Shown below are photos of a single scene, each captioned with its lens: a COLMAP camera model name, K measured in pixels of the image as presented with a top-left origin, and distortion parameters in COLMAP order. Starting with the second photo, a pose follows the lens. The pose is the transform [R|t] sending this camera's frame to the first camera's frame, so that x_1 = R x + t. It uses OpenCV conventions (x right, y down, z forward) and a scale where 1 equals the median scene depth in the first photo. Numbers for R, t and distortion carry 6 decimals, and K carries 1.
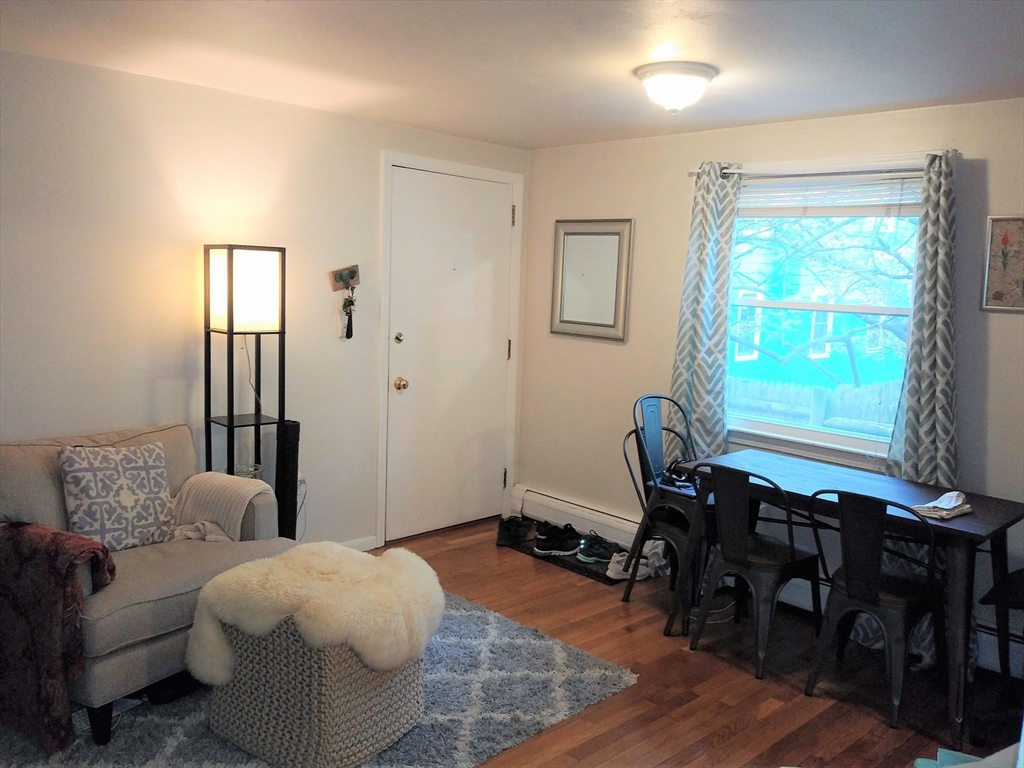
lens RADIAL K [[815.4, 0, 509.8], [0, 815.4, 383.5], [0, 0, 1]] dist [0.013090, -0.025365]
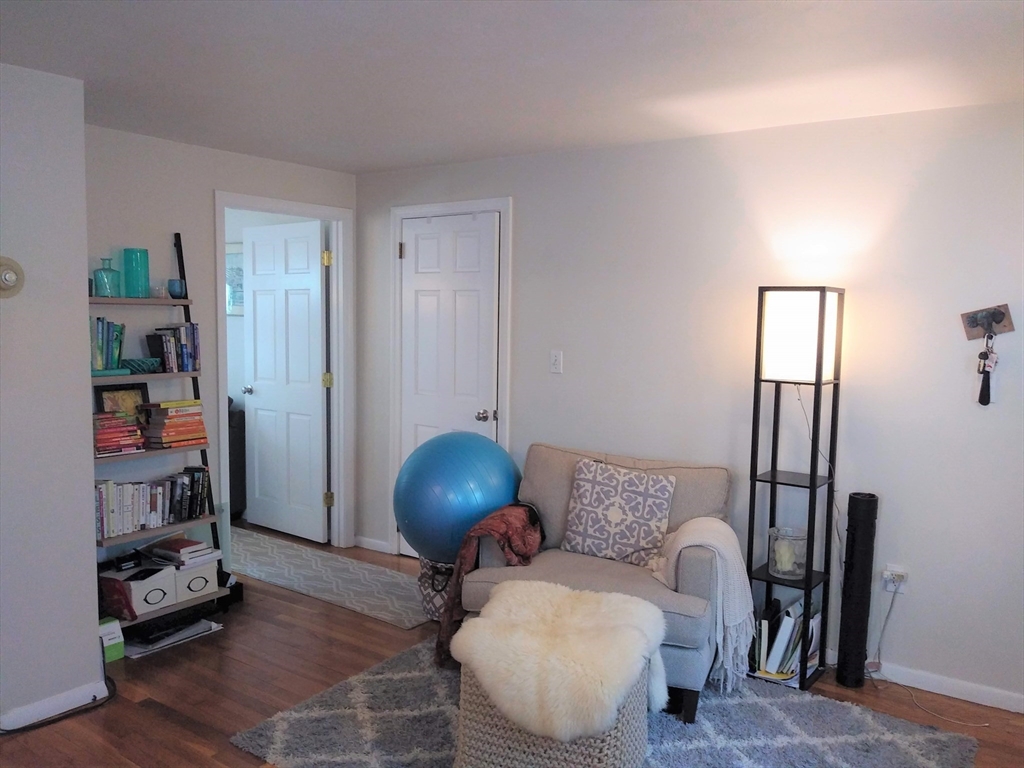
lens RADIAL K [[815.4, 0, 509.8], [0, 815.4, 383.1], [0, 0, 1]] dist [0.013090, -0.025365]
pose [[0.195771, 0.054763, -0.979119, 0.594930], [-0.134536, 0.990499, 0.028500, -0.052494], [0.971377, 0.126148, 0.201278, 0.605085]]
